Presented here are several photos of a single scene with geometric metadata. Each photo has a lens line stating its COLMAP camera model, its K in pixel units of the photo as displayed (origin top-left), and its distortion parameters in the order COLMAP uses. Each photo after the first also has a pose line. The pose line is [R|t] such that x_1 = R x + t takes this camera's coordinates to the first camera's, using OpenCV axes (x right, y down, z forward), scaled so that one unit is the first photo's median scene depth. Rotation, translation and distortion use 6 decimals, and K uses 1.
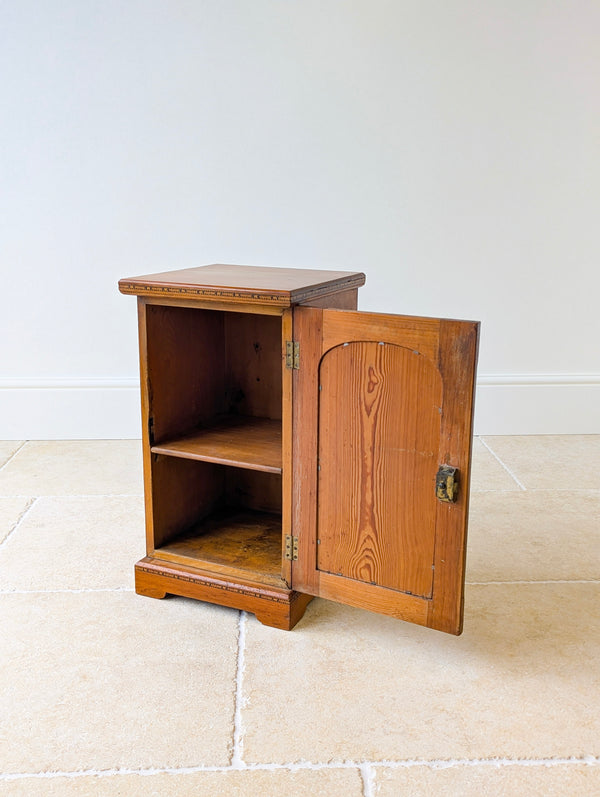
lens RADIAL K [[888.7, 0, 310.5], [0, 888.7, 399.0], [0, 0, 1]] dist [0.031153, 0.002884]
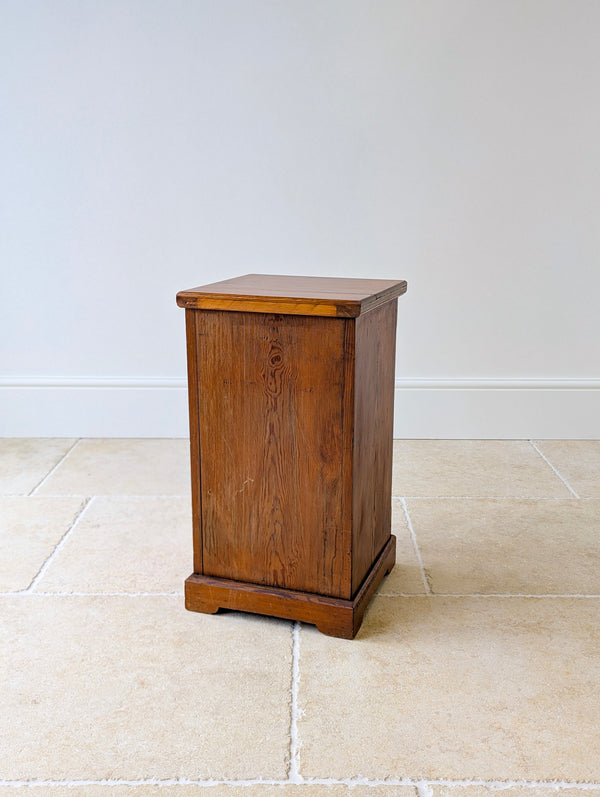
lens RADIAL K [[888.7, 0, 310.5], [0, 888.7, 399.0], [0, 0, 1]] dist [0.031153, 0.002884]
pose [[0.998889, 0.012649, -0.045398, -0.019704], [-0.012049, 0.999837, 0.013467, -0.027471], [0.045561, -0.012905, 0.998878, -0.001112]]
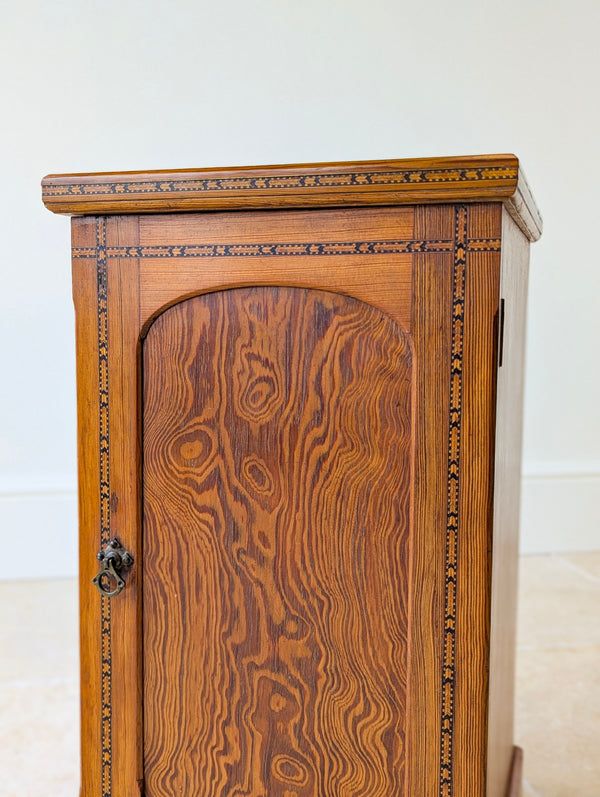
lens RADIAL K [[876.2, 0, 313.5], [0, 876.2, 380.6], [0, 0, 1]] dist [0.077943, -0.190484]
pose [[0.990391, -0.012283, 0.137748, -0.157190], [0.035056, 0.985814, -0.164140, 0.033224], [-0.133778, 0.167392, 0.976772, 0.634753]]
